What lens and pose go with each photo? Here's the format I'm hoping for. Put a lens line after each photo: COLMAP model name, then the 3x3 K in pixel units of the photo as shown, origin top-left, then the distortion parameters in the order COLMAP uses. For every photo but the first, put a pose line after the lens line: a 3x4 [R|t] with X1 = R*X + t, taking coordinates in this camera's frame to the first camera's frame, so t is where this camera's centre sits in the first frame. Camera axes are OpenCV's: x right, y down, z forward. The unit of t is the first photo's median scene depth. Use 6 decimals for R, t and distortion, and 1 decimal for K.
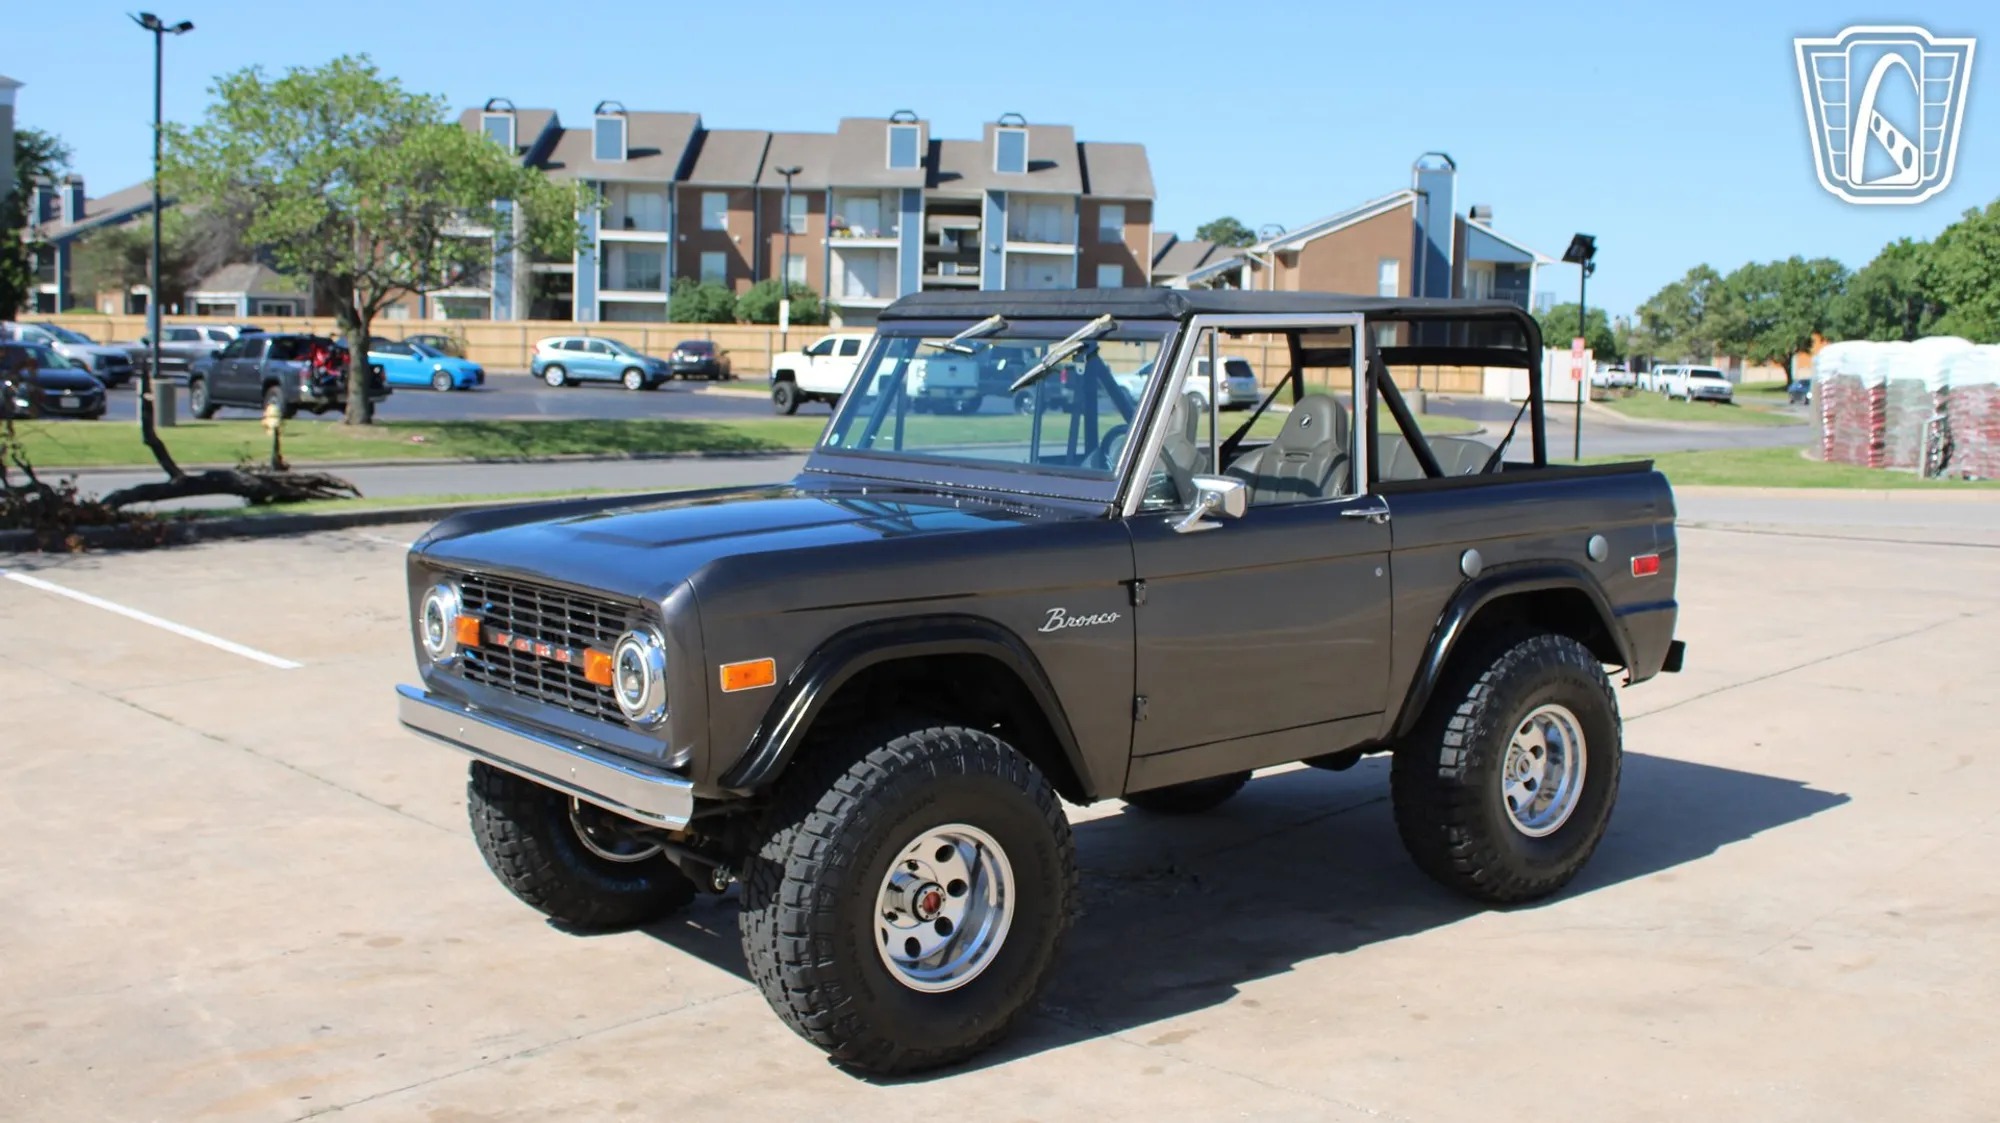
lens RADIAL K [[2094.9, 0, 986.2], [0, 2094.9, 554.2], [0, 0, 1]] dist [-0.073991, 0.000000]
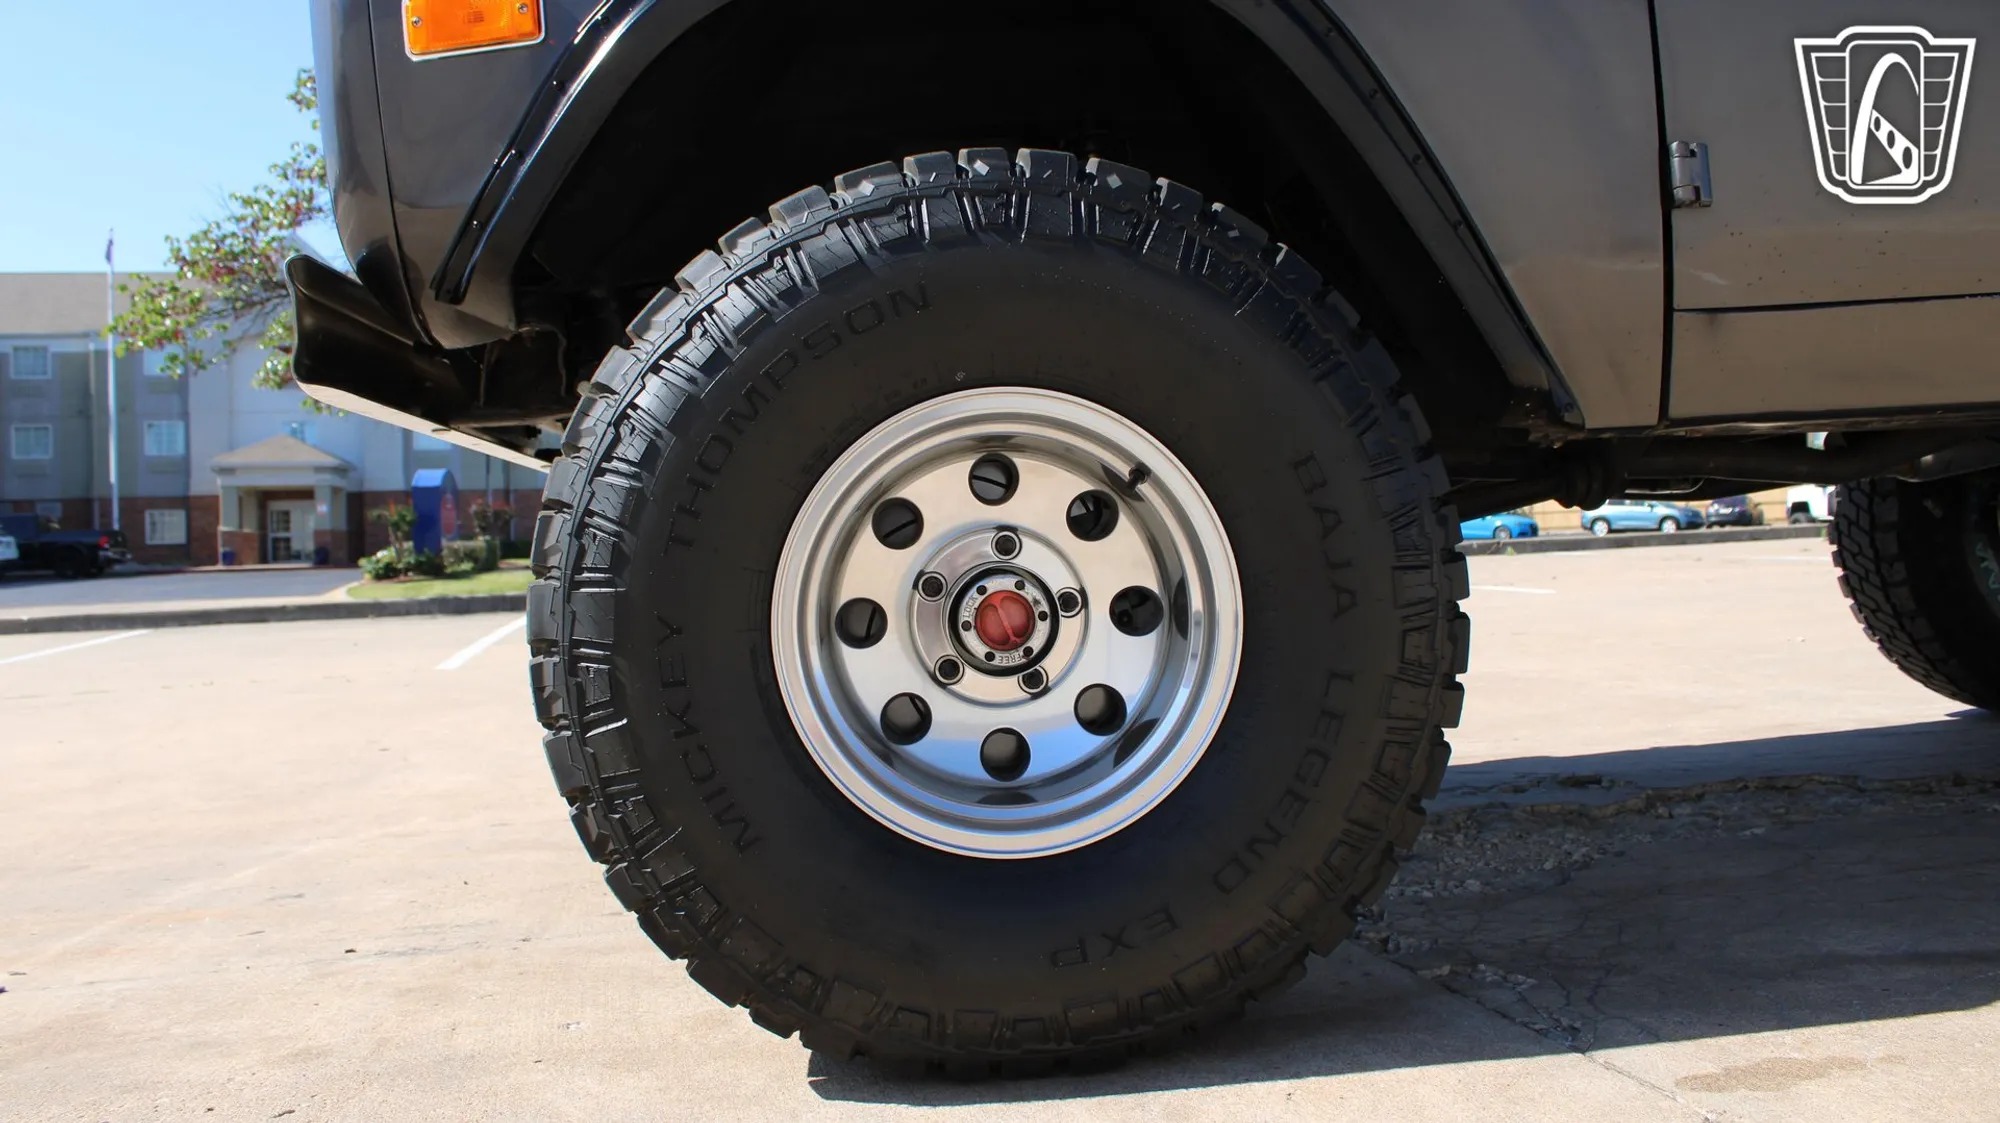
lens RADIAL K [[1644.2, 0, 998.1], [0, 1644.2, 542.3], [0, 0, 1]] dist [-0.145702, 0.102532]
pose [[0.833299, -0.053875, -0.550191, 0.015993], [-0.001542, 0.995010, -0.099767, 0.021571], [0.552820, 0.083984, 0.829057, 0.089563]]
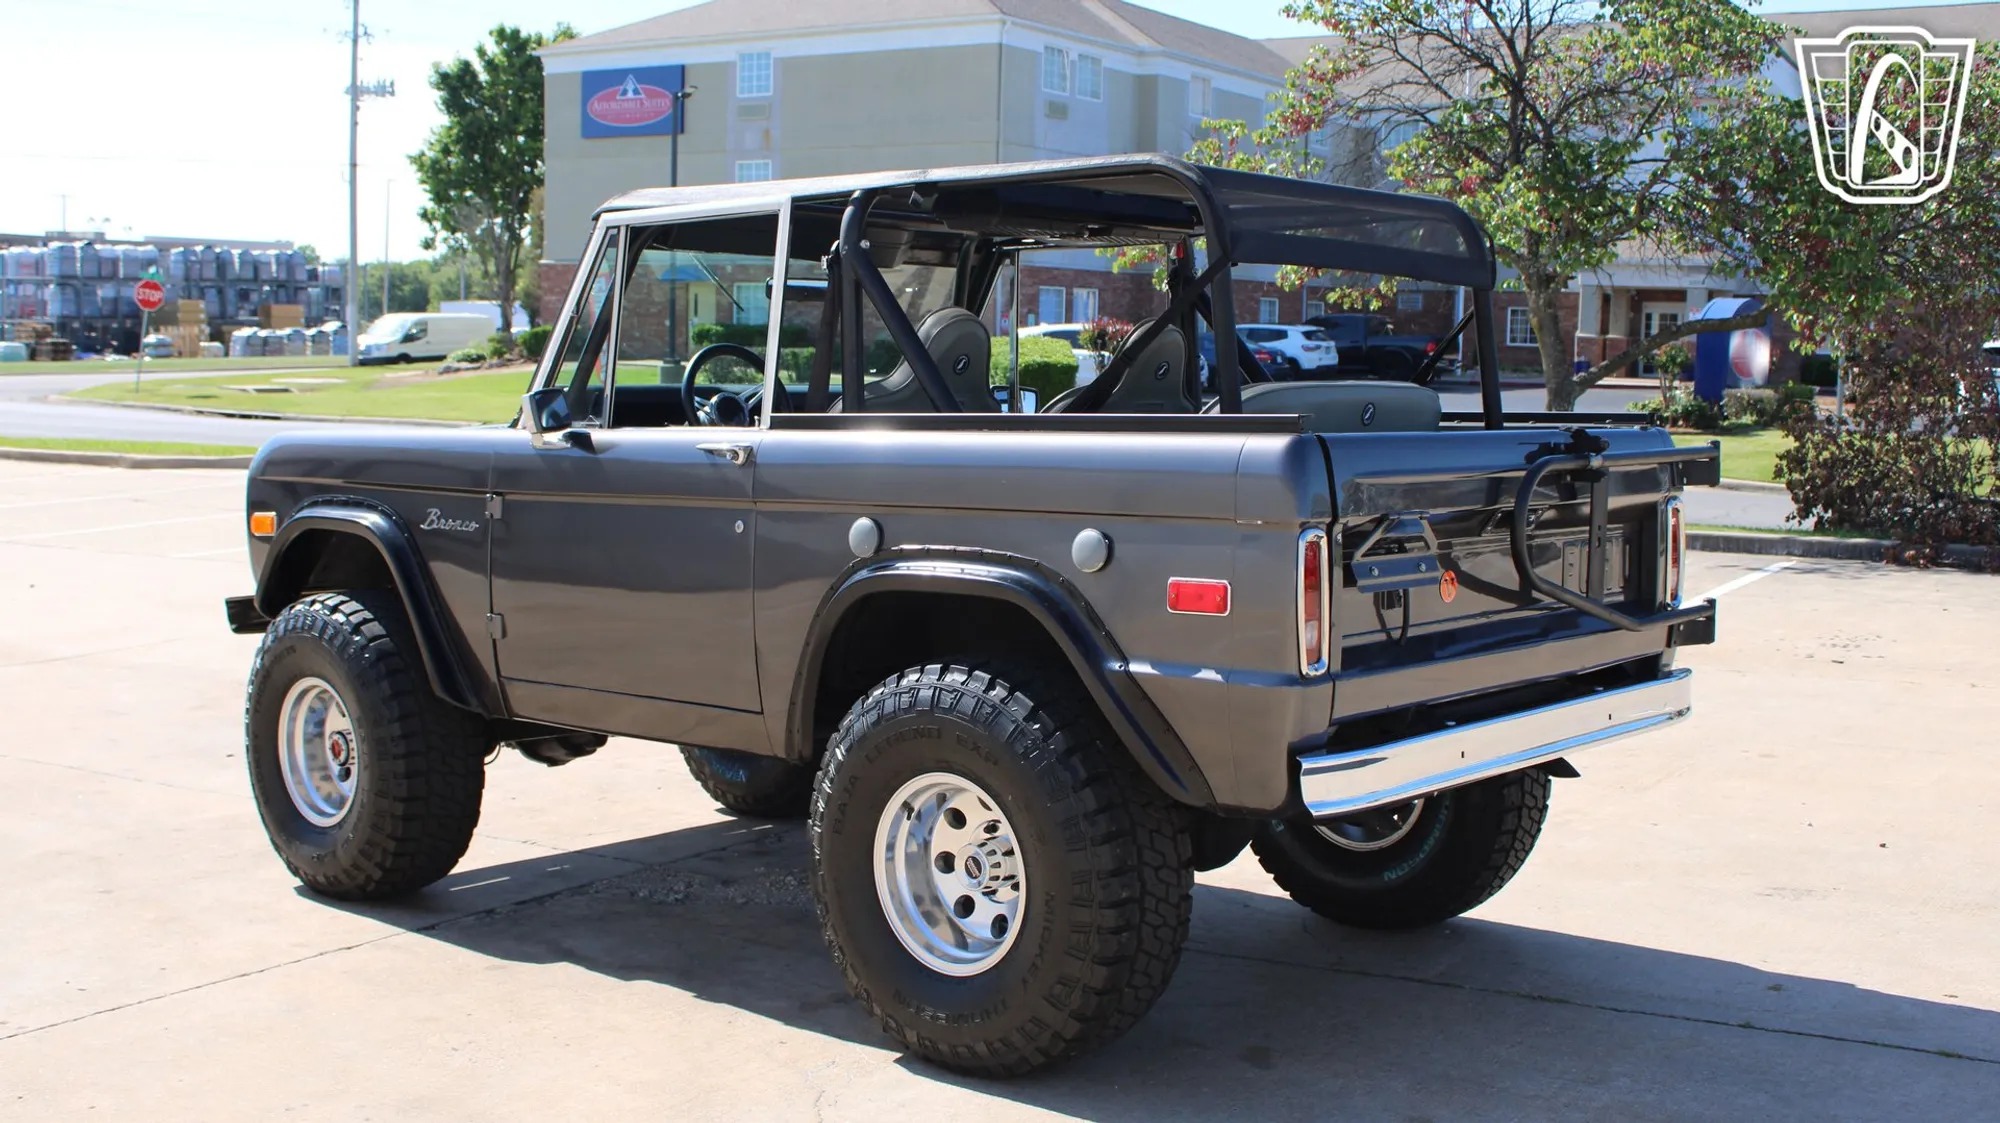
lens RADIAL K [[2094.9, 0, 993.8], [0, 2094.9, 544.3], [0, 0, 1]] dist [-0.073991, 0.000000]
pose [[0.198562, 0.074467, -0.977255, 0.135286], [-0.109755, 0.992527, 0.053330, -0.005160], [0.973924, 0.096669, 0.205251, 0.131016]]
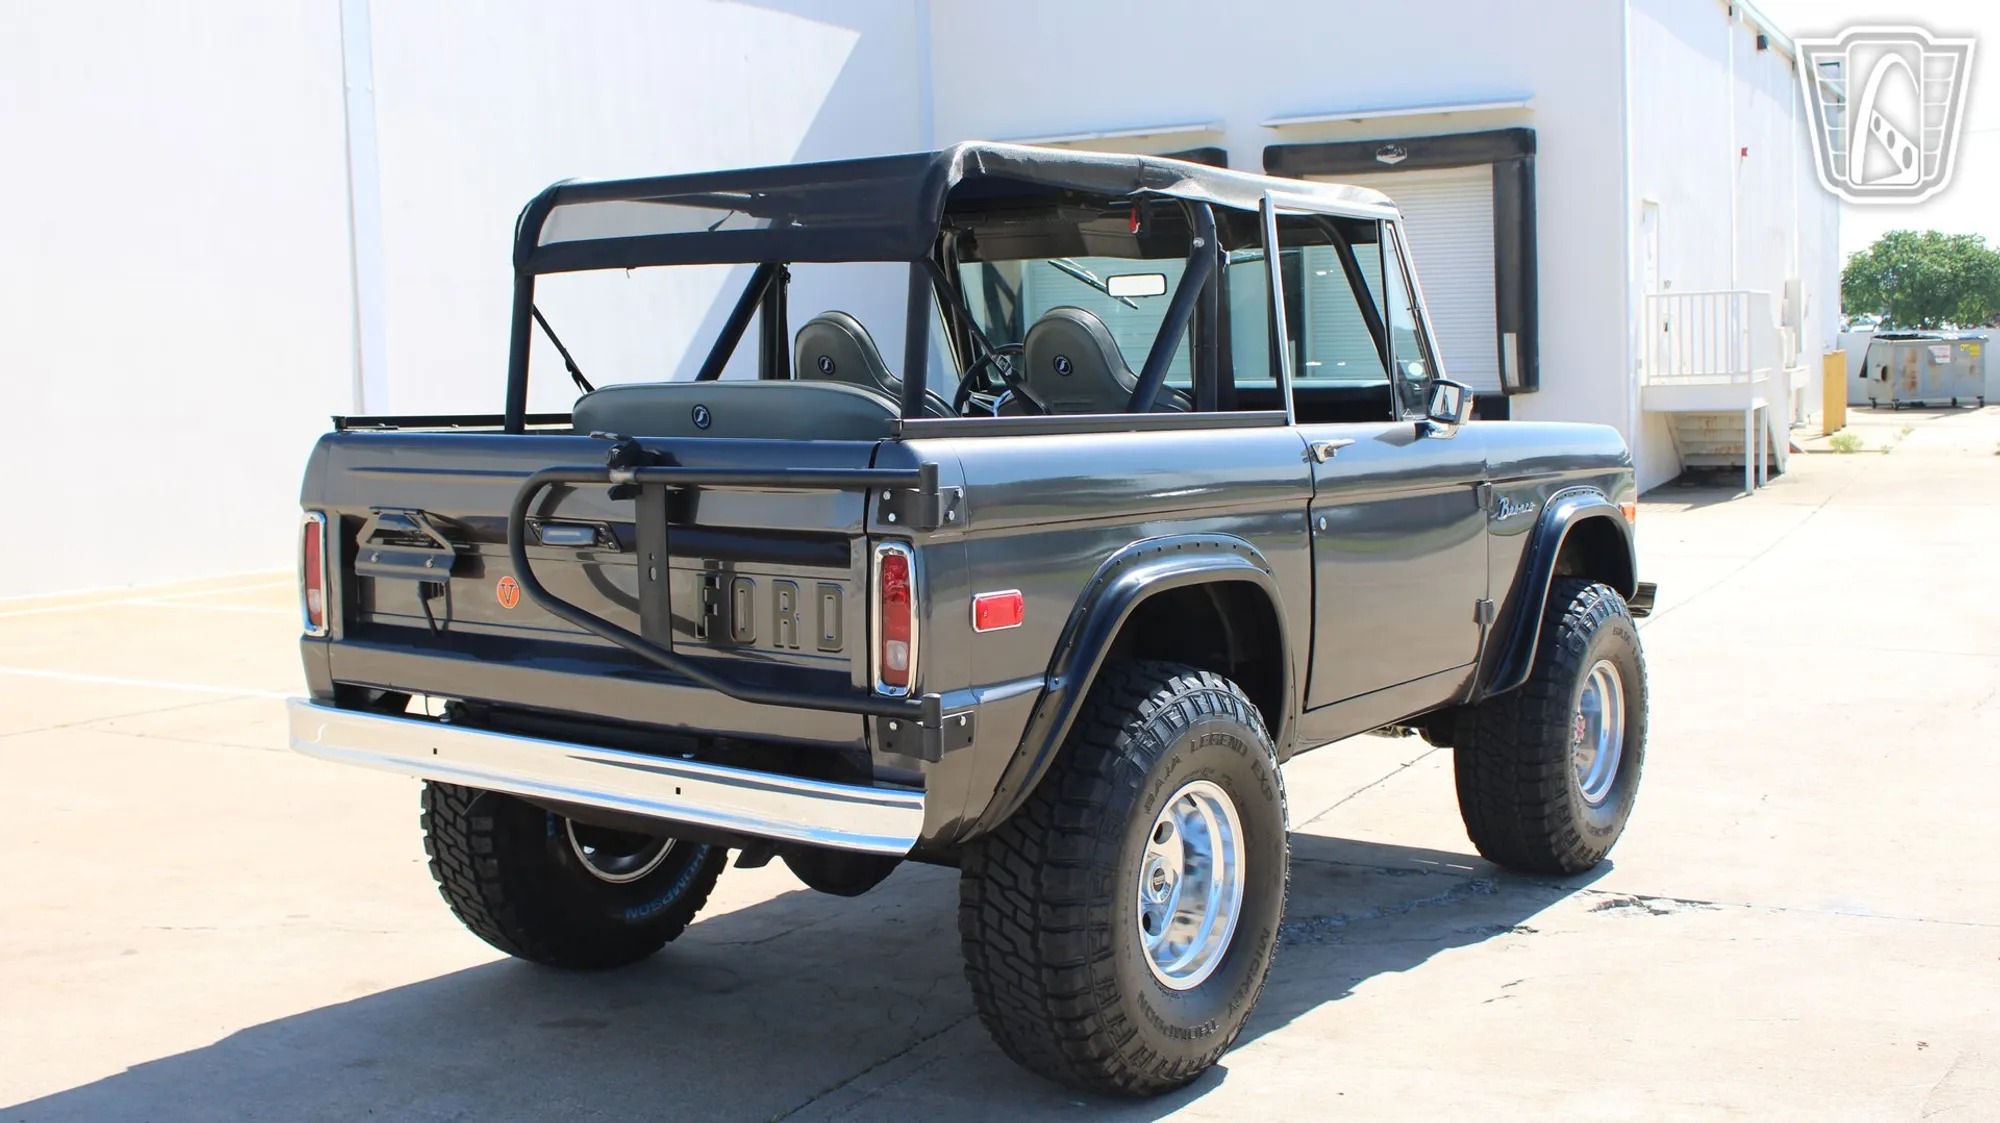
lens RADIAL K [[2094.9, 0, 995.4], [0, 2094.9, 557.3], [0, 0, 1]] dist [-0.073991, 0.000000]
pose [[-0.955988, 0.035003, -0.291312, 0.050288], [-0.021544, 0.981805, 0.188668, -0.020559], [0.292615, 0.186640, -0.937839, 0.268894]]
